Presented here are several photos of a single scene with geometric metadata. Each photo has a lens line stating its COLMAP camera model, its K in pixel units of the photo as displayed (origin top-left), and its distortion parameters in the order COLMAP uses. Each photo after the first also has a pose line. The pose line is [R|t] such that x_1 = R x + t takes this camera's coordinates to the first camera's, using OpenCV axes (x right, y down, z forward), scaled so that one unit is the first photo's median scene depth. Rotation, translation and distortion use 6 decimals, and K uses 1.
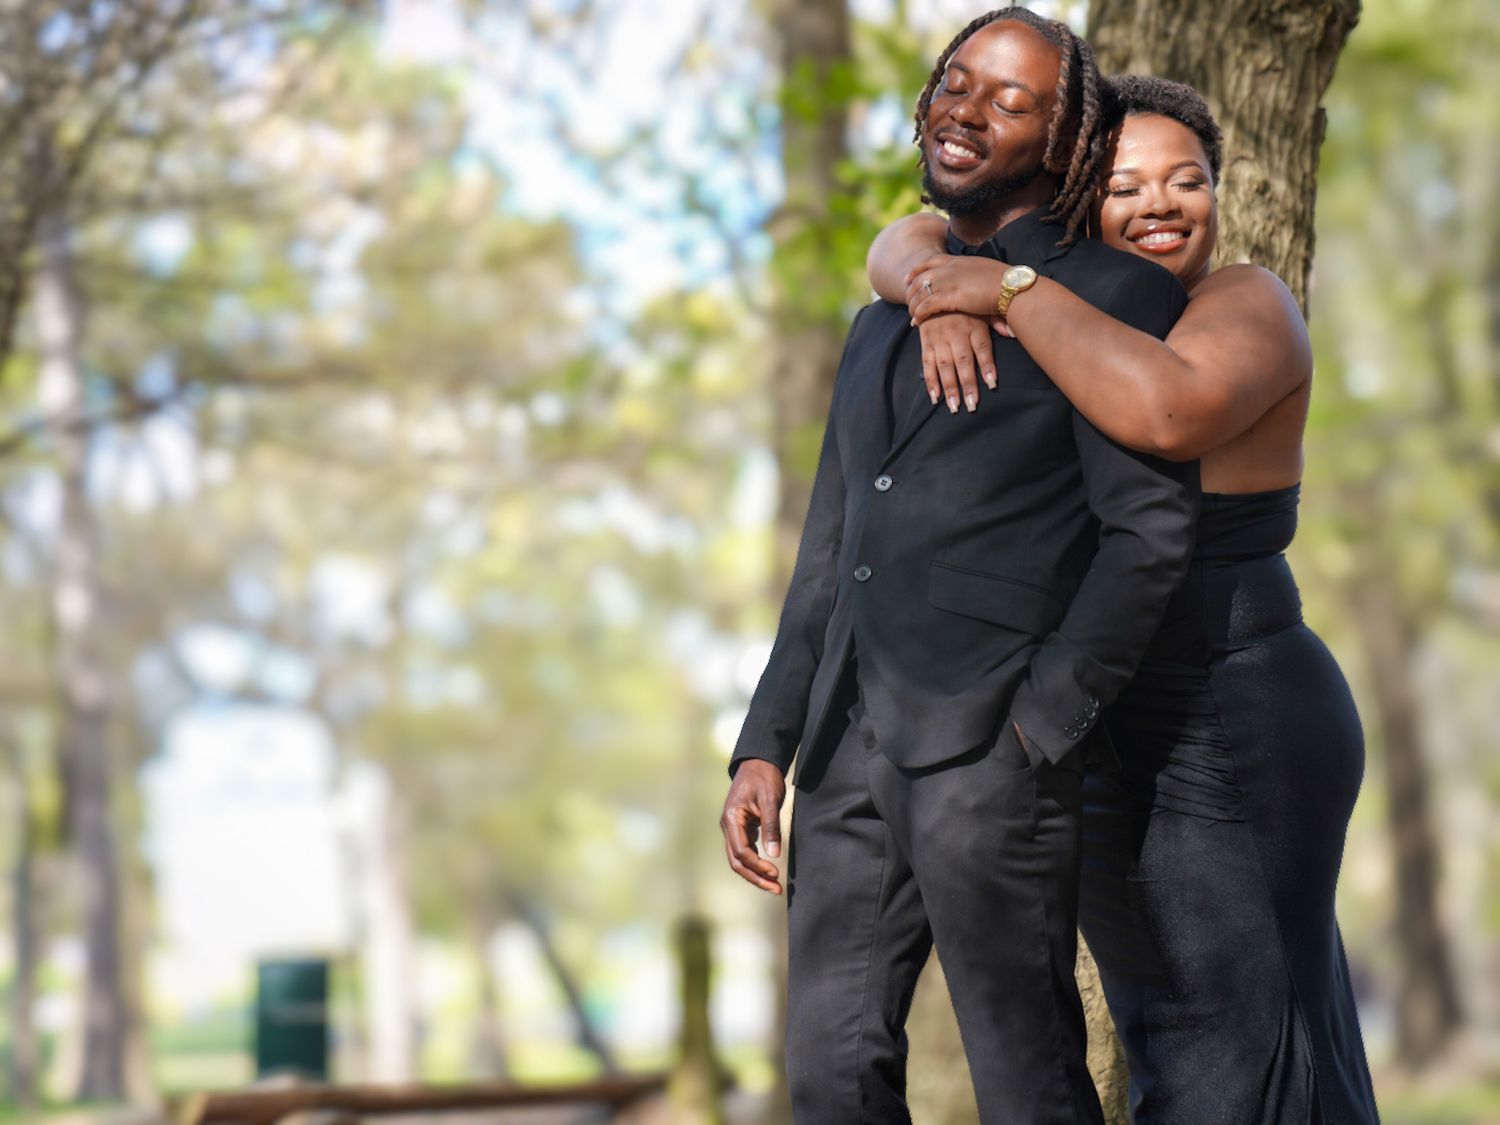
lens RADIAL K [[3083.4, 0, 750.0], [0, 3083.4, 562.5], [0, 0, 1]] dist [0.328844, -0.144891]
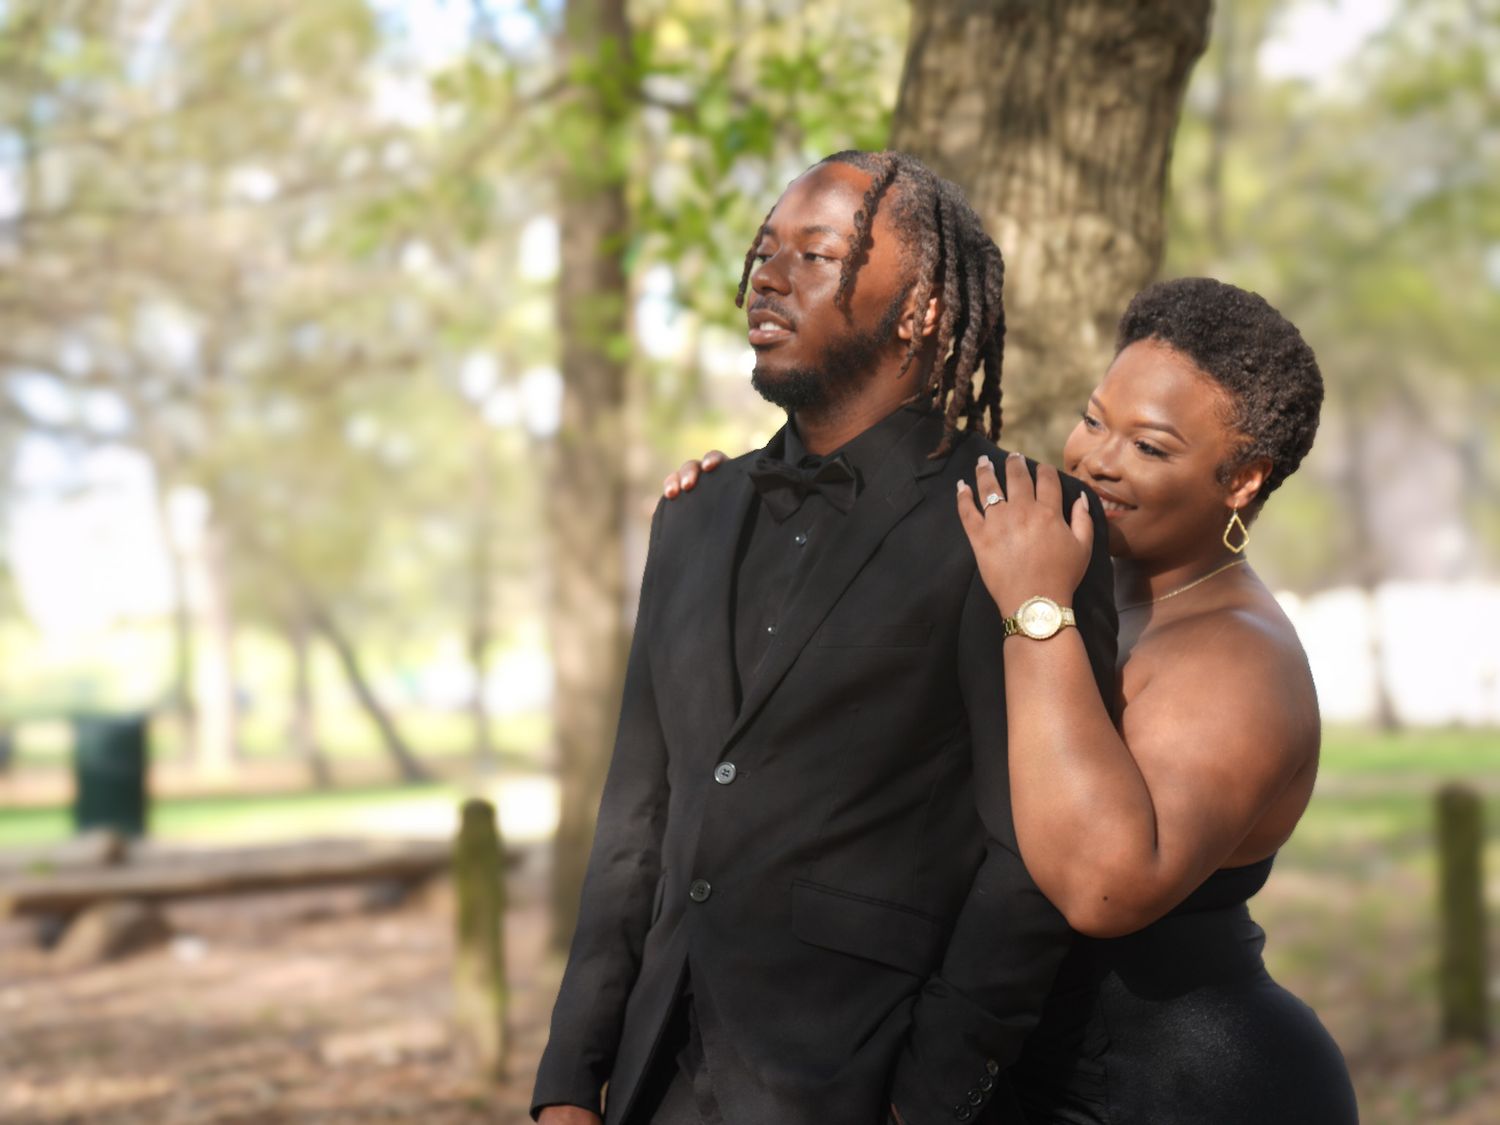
lens RADIAL K [[2644.4, 0, 750.0], [0, 2644.4, 562.5], [0, 0, 1]] dist [0.566247, 0.064224]
pose [[0.996672, -0.001076, 0.081511, -0.004603], [-0.006230, 0.995983, 0.089324, -0.095558], [-0.081279, -0.089535, 0.992662, 0.213217]]
